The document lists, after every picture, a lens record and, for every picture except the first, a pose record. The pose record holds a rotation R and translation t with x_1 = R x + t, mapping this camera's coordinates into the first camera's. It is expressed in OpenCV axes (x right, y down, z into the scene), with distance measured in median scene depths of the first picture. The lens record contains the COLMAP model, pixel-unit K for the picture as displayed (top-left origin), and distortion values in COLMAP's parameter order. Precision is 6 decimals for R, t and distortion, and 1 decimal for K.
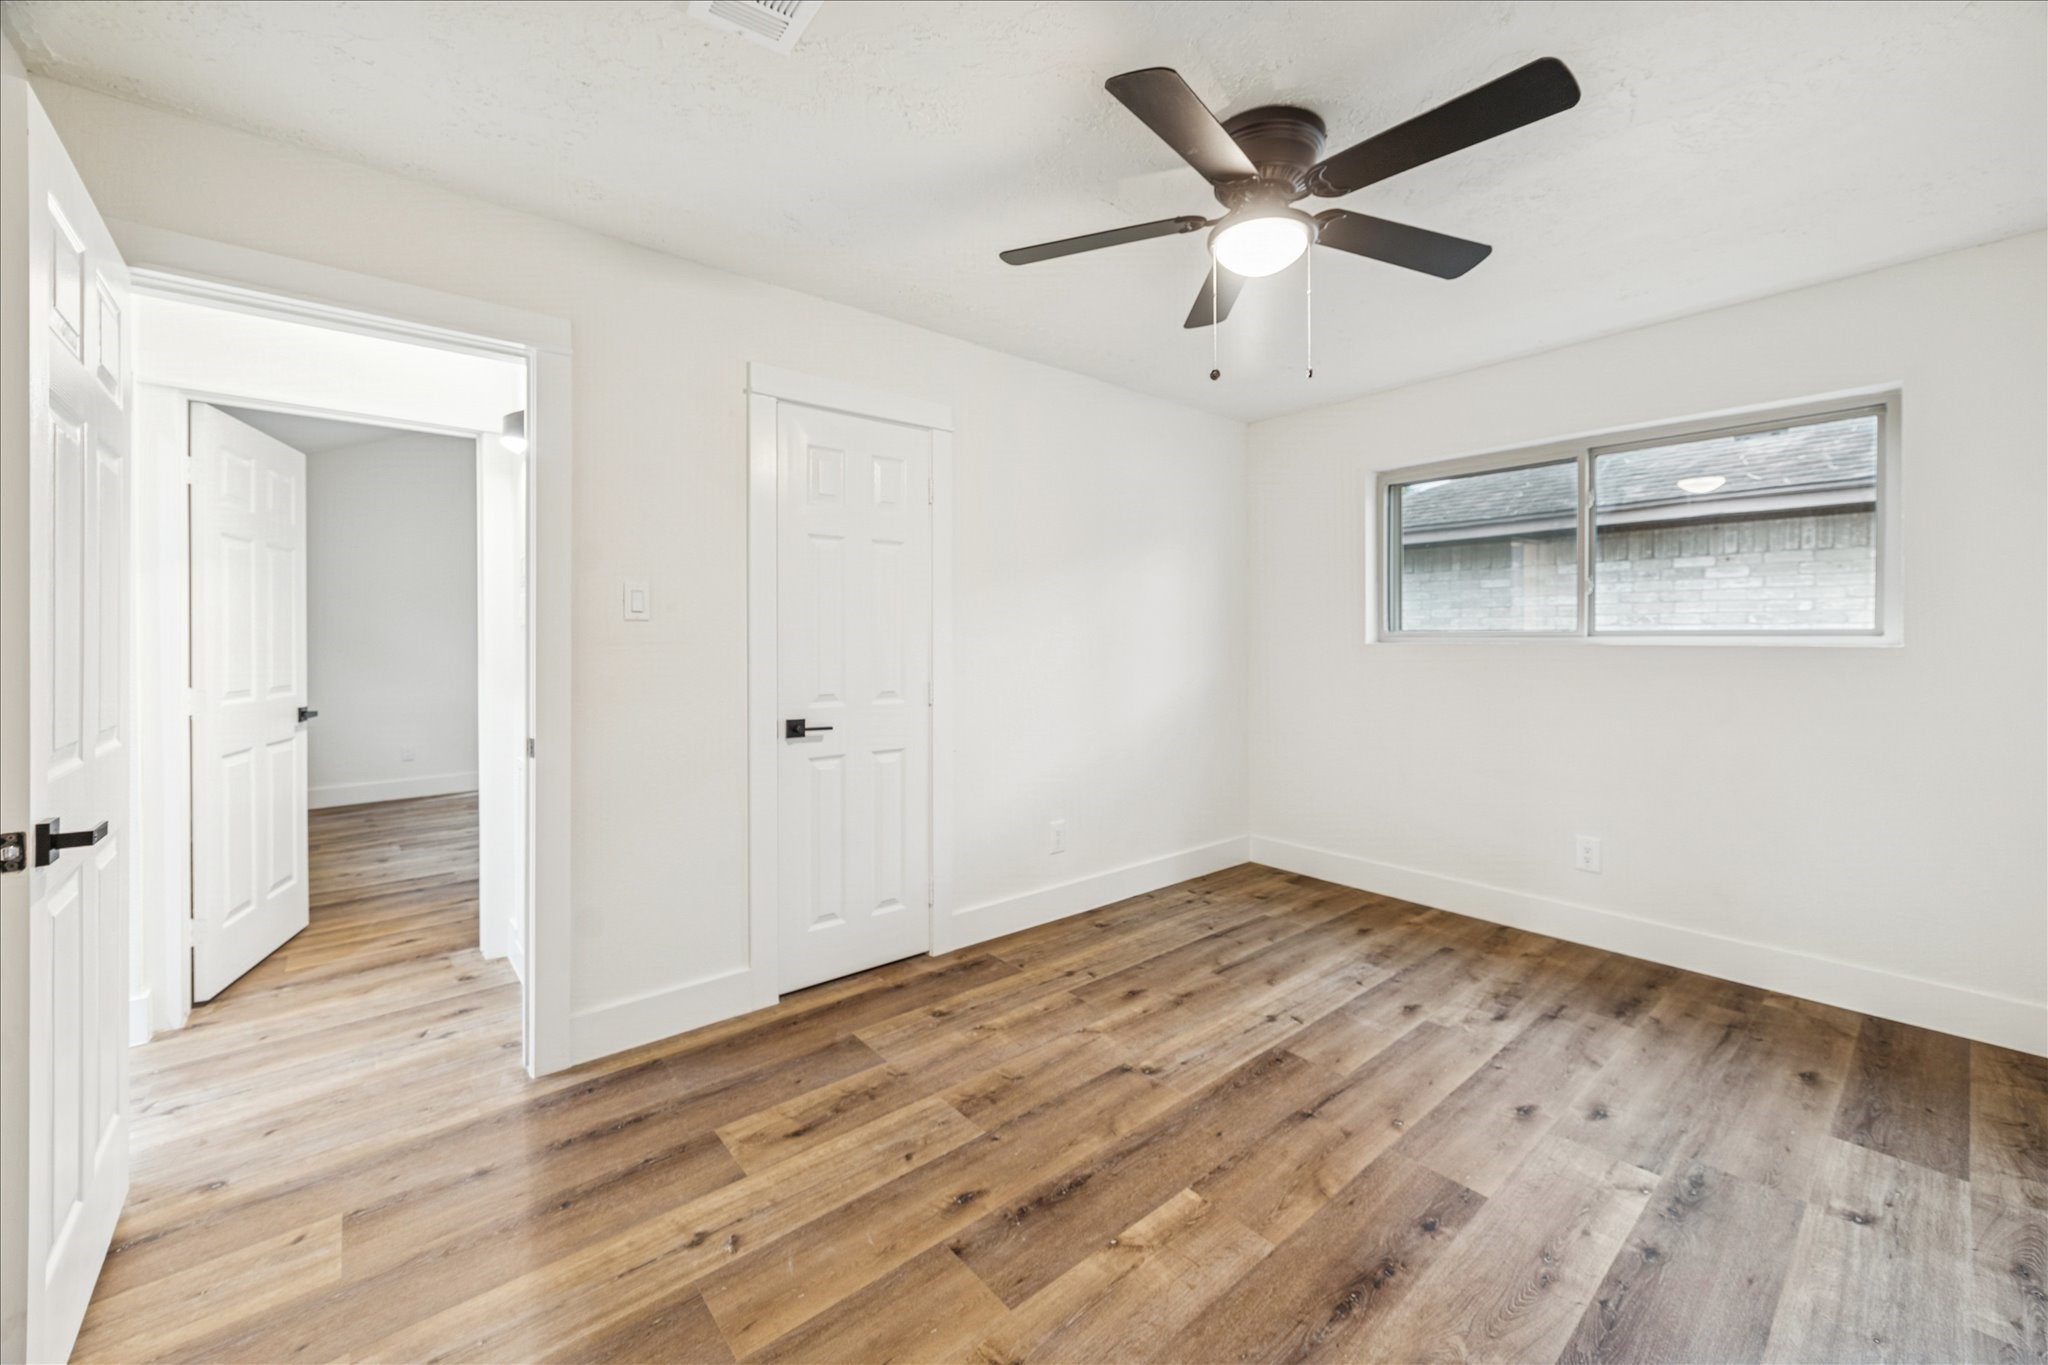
lens RADIAL K [[787.3, 0, 1017.8], [0, 787.3, 641.2], [0, 0, 1]] dist [0.000438, -0.000427]
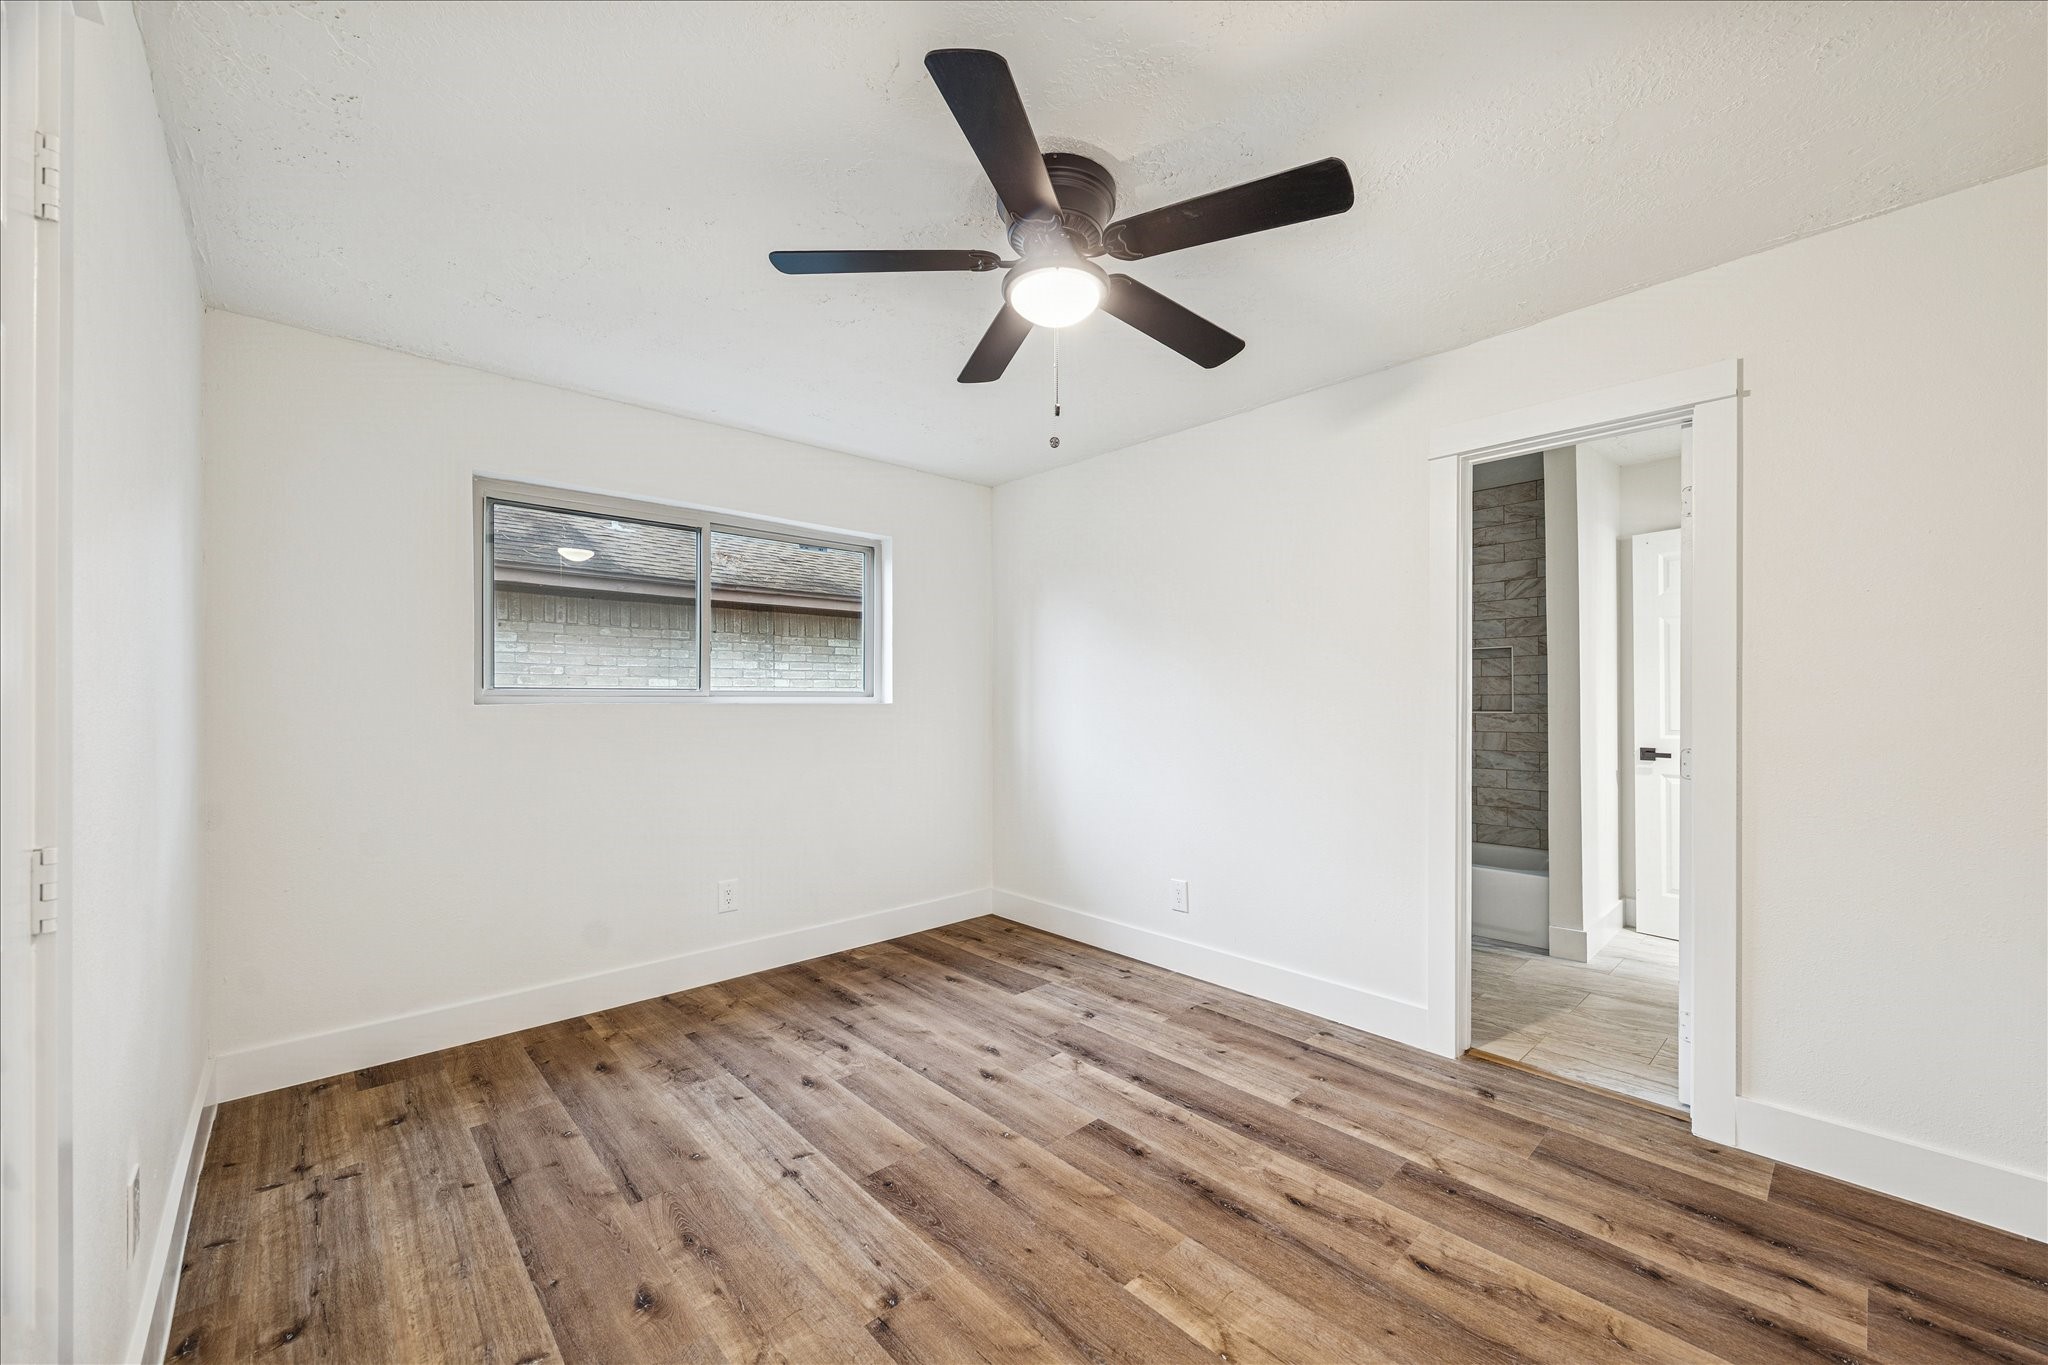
lens RADIAL K [[787.3, 0, 1020.1], [0, 787.3, 684.9], [0, 0, 1]] dist [0.000438, -0.000427]
pose [[-0.048697, 0.015385, 0.998695, -0.507788], [0.001676, 0.999881, -0.015322, -0.011076], [-0.998812, 0.000928, -0.048717, 0.806794]]
